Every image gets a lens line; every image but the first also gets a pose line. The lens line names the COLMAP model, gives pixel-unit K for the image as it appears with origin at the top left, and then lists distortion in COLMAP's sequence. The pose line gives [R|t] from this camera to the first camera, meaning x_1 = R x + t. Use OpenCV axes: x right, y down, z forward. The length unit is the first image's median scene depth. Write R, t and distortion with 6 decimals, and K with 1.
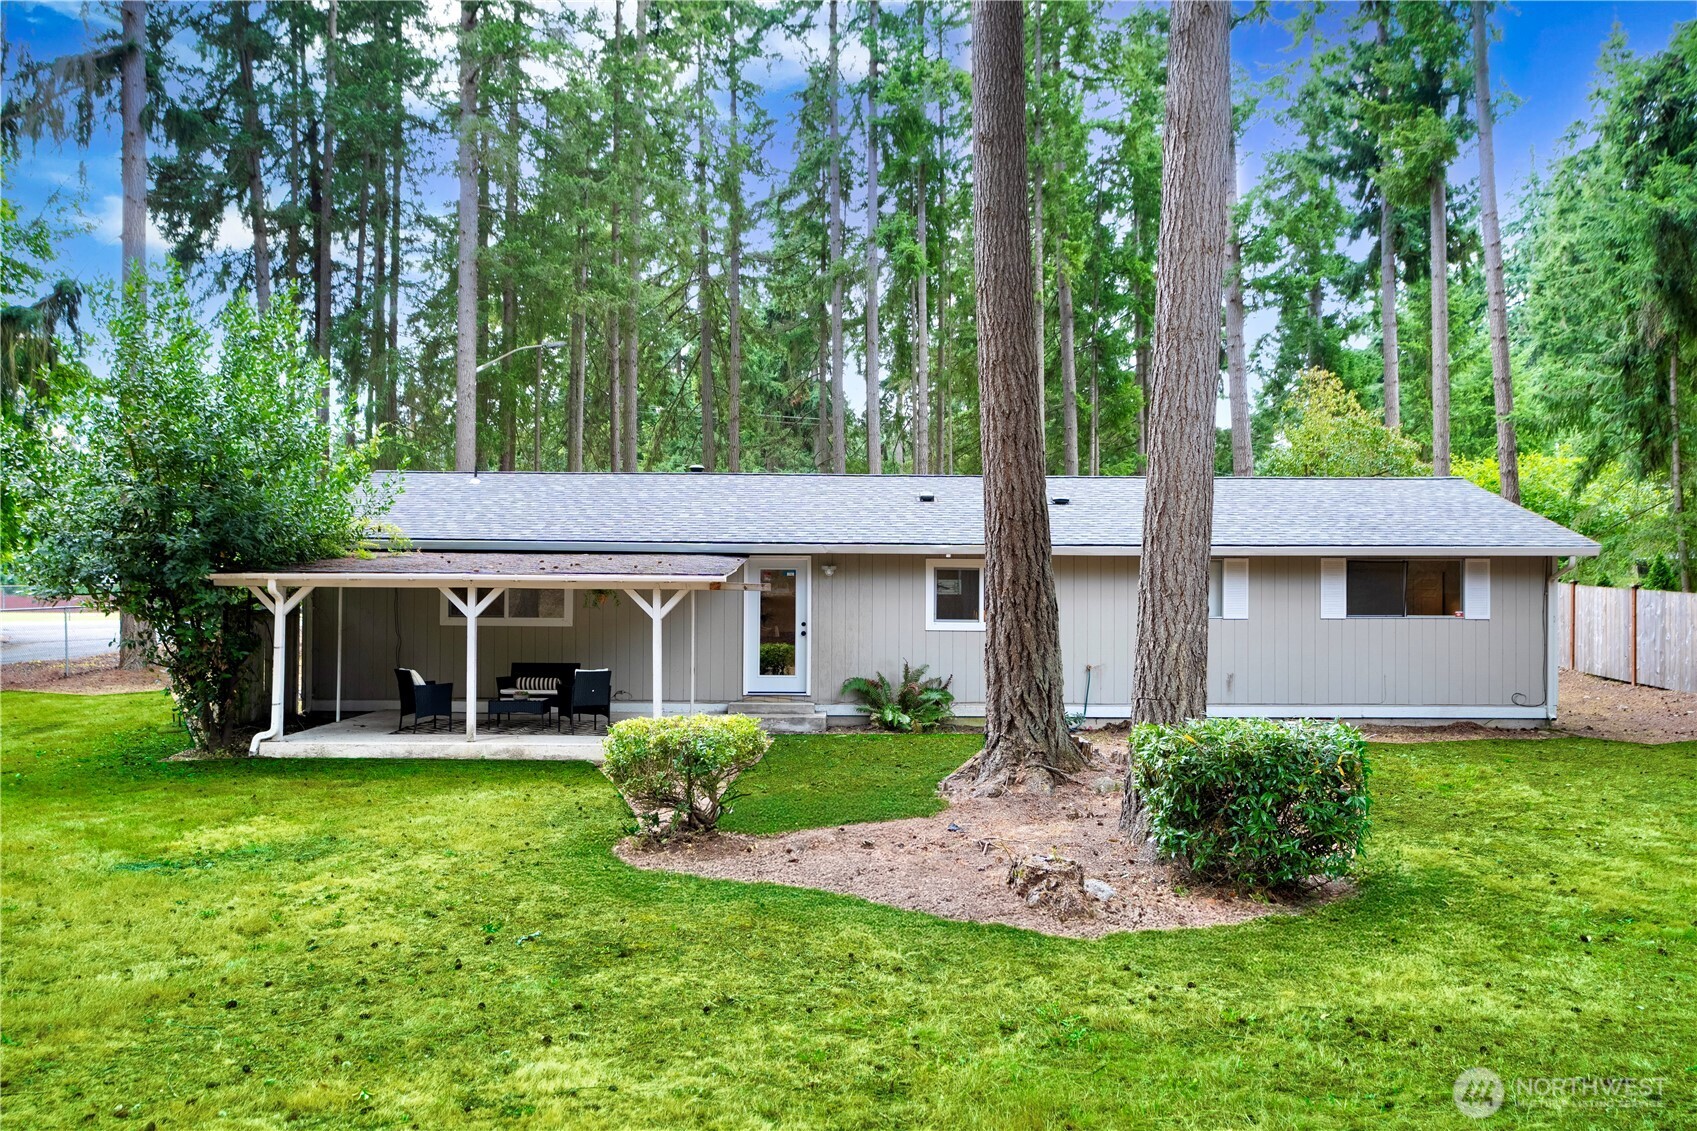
lens RADIAL K [[1282.6, 0, 854.8], [0, 1282.6, 571.2], [0, 0, 1]] dist [-0.000917, -0.000021]
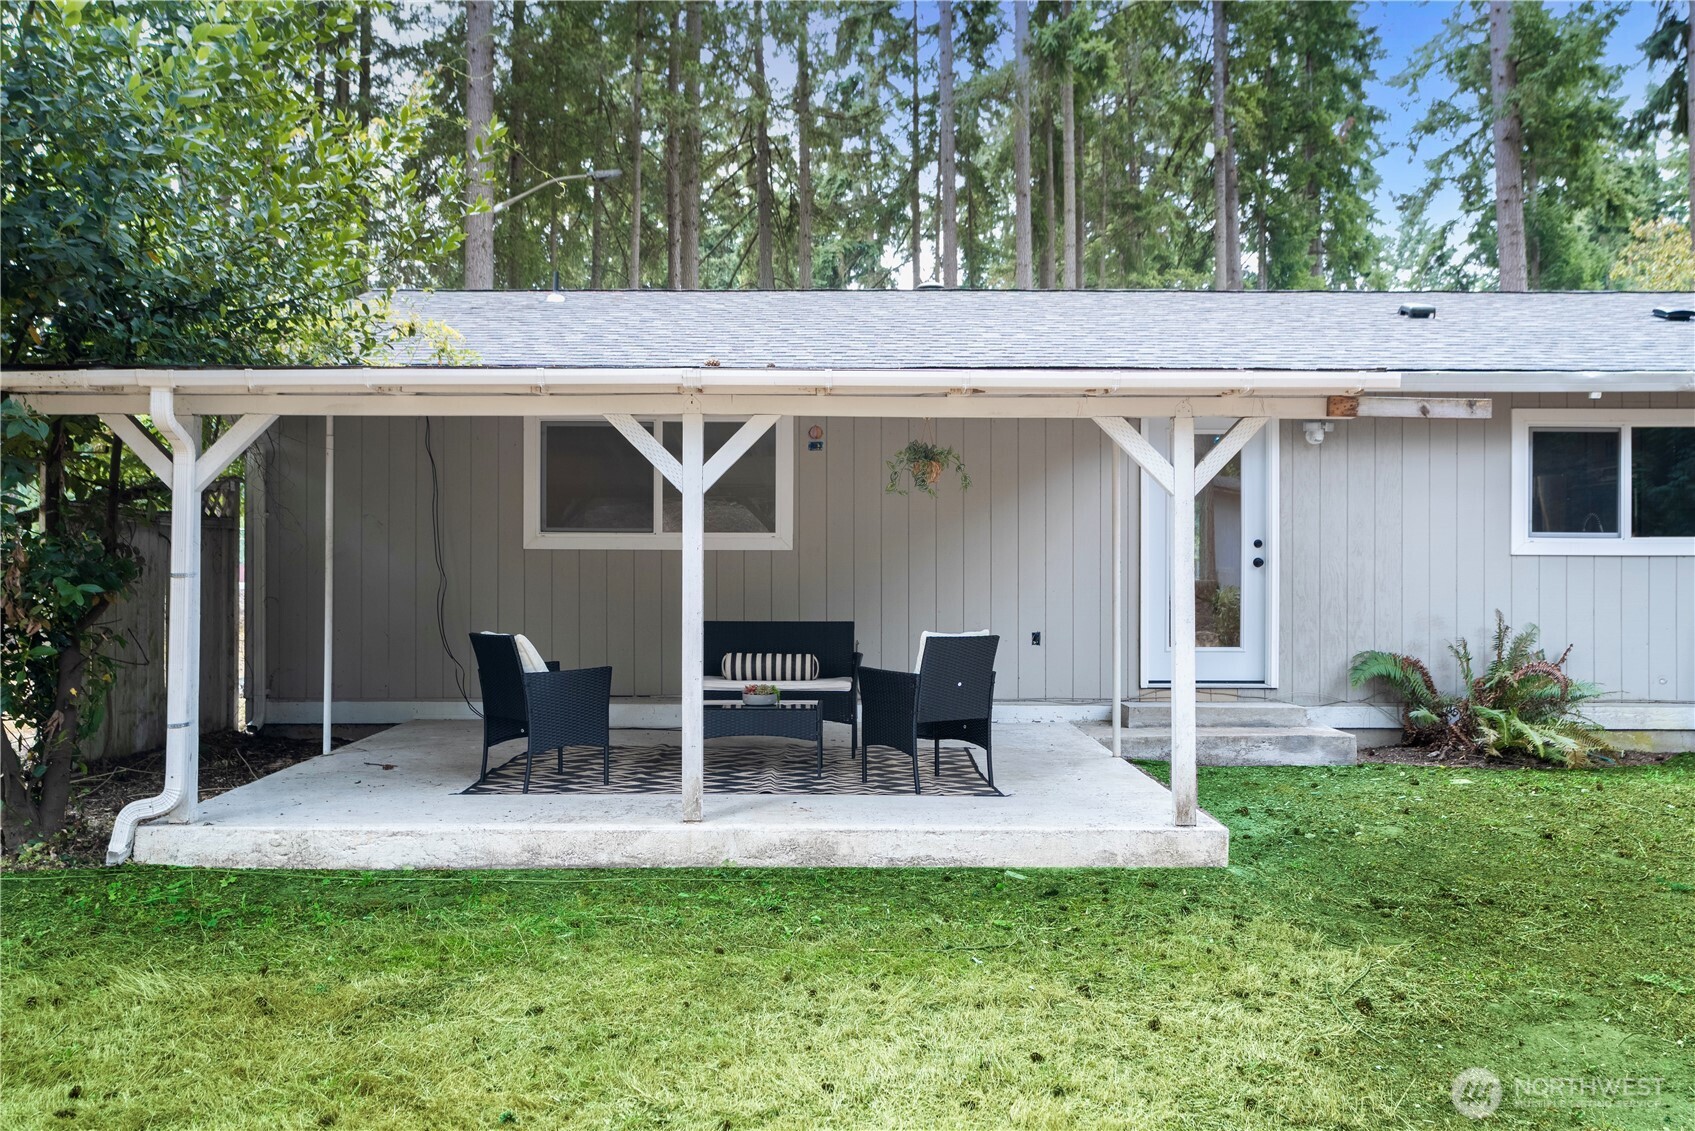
lens RADIAL K [[1367.5, 0, 841.2], [0, 1367.5, 559.3], [0, 0, 1]] dist [-0.014231, -0.012440]
pose [[0.999973, -0.003772, 0.006358, -0.235753], [0.003694, 0.999917, 0.012306, 0.046387], [-0.006404, -0.012282, 0.999904, 0.545820]]
